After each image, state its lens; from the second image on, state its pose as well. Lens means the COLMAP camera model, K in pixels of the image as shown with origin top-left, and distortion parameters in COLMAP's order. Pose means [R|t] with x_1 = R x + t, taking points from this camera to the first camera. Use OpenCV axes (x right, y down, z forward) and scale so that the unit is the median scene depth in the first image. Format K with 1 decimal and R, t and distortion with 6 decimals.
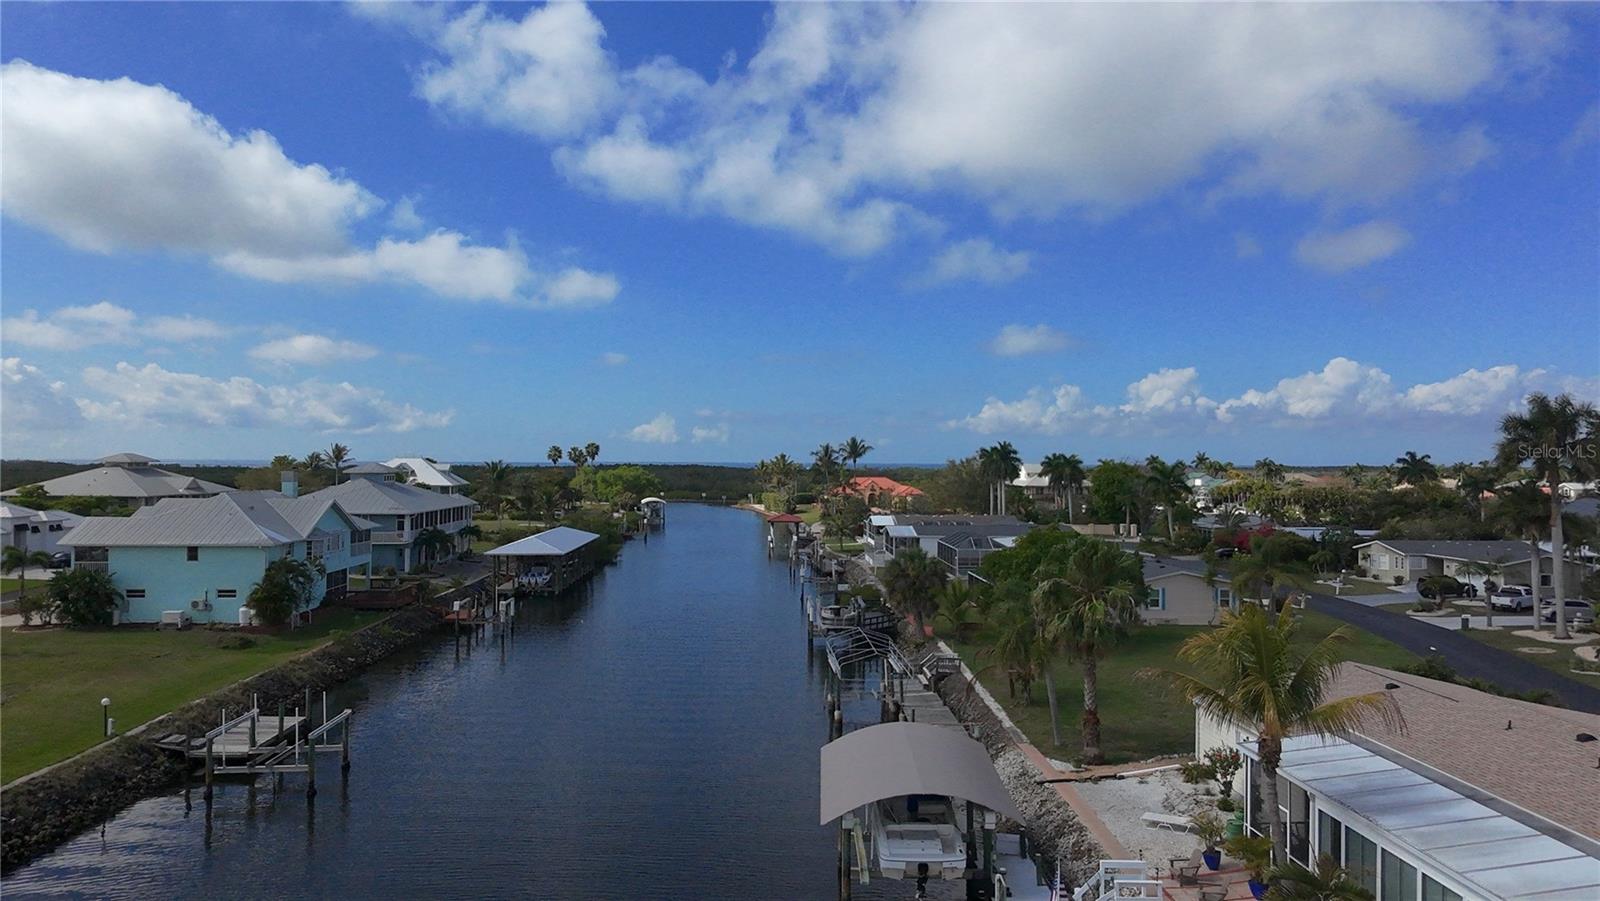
lens RADIAL K [[1022.6, 0, 806.1], [0, 1022.6, 448.5], [0, 0, 1]] dist [0.006917, -0.005748]
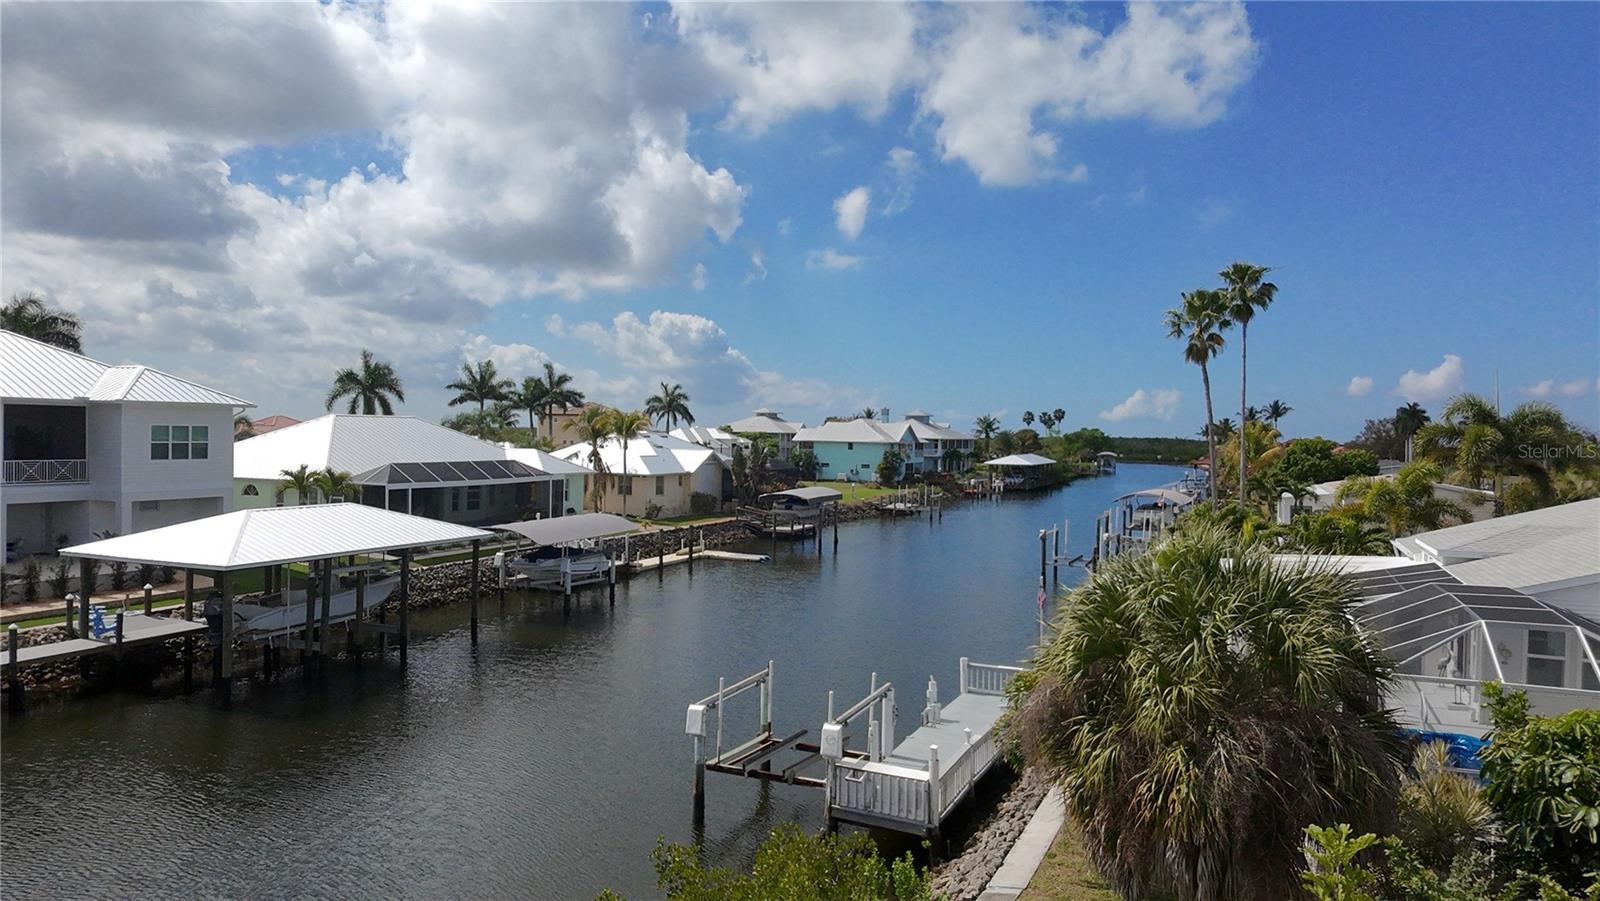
lens RADIAL K [[1022.6, 0, 806.1], [0, 1022.6, 448.5], [0, 0, 1]] dist [0.006917, -0.005748]
pose [[0.897750, 0.020110, -0.440046, 0.199029], [-0.010010, 0.999631, 0.025261, 0.050490], [0.440391, -0.018273, 0.897620, -0.786632]]
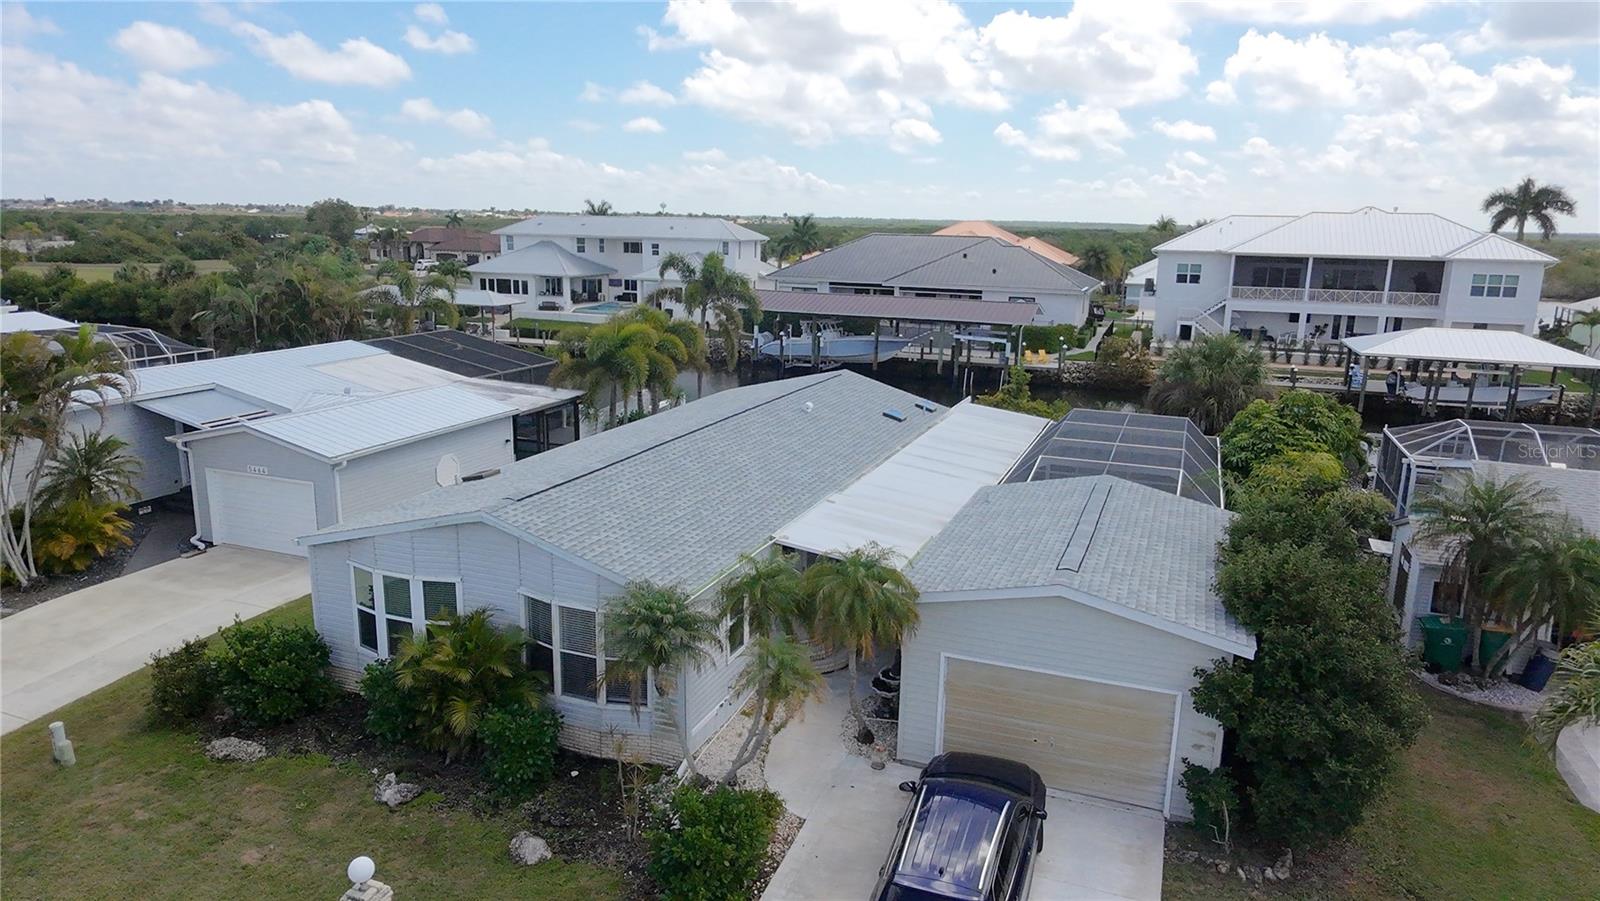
lens RADIAL K [[1022.6, 0, 806.1], [0, 1022.6, 448.5], [0, 0, 1]] dist [0.006917, -0.005748]
pose [[-0.395992, 0.187158, -0.898978, 0.713214], [-0.010535, 0.978018, 0.208254, 0.023314], [0.918194, 0.091938, -0.385316, -0.592299]]
